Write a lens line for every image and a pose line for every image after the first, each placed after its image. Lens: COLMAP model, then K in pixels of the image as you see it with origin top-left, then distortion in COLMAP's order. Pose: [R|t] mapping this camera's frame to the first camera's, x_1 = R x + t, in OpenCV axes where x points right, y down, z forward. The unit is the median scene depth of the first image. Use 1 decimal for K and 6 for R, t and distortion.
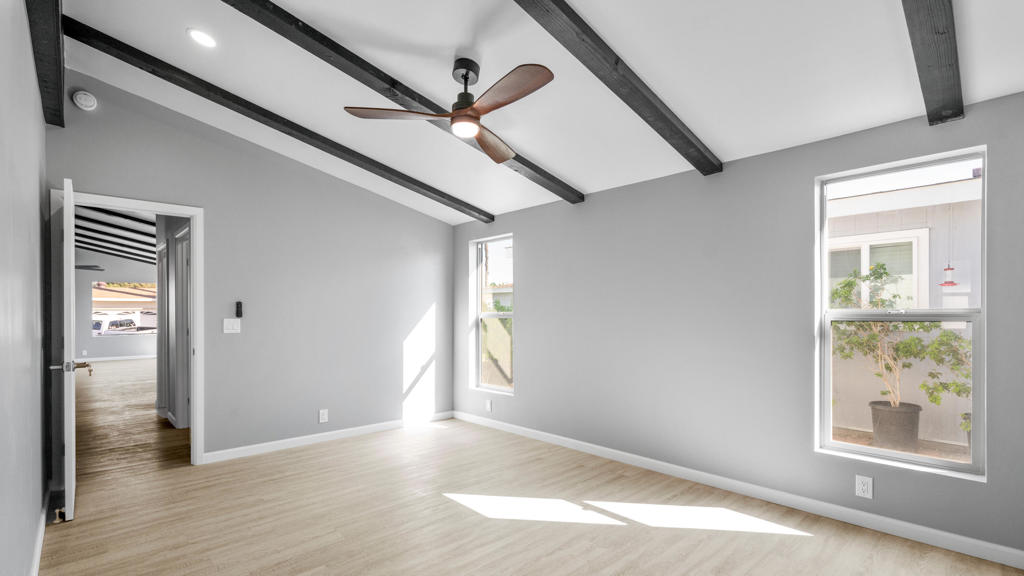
lens RADIAL K [[468.3, 0, 512.0], [0, 468.3, 288.0], [0, 0, 1]] dist [0.001847, 0.000457]
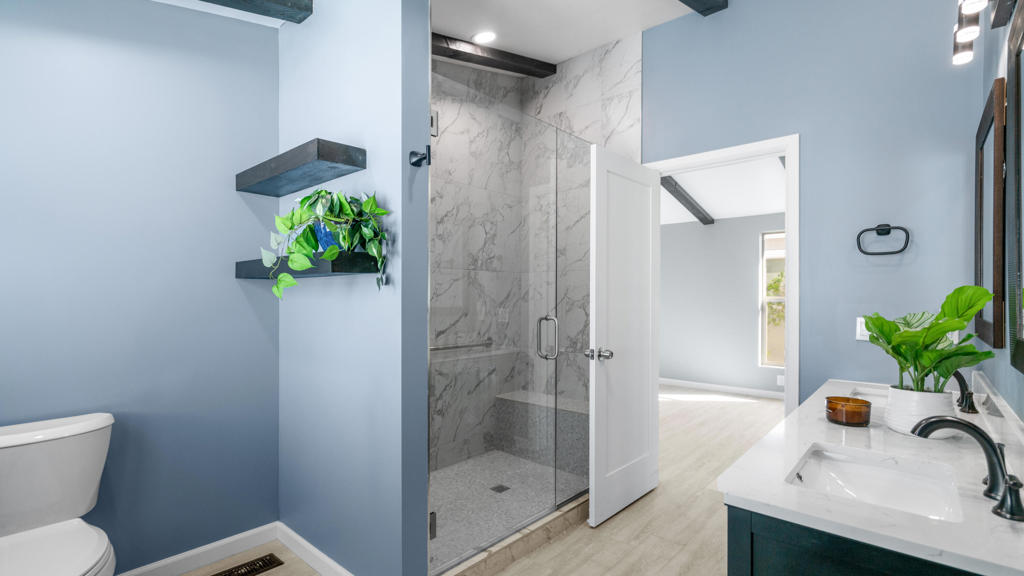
lens RADIAL K [[468.3, 0, 512.0], [0, 468.3, 288.0], [0, 0, 1]] dist [0.001847, 0.000457]
pose [[0.995677, -0.006888, 0.092625, -0.478125], [0.005290, 0.999833, 0.017488, -0.020163], [-0.092730, -0.016922, 0.995547, -0.724843]]
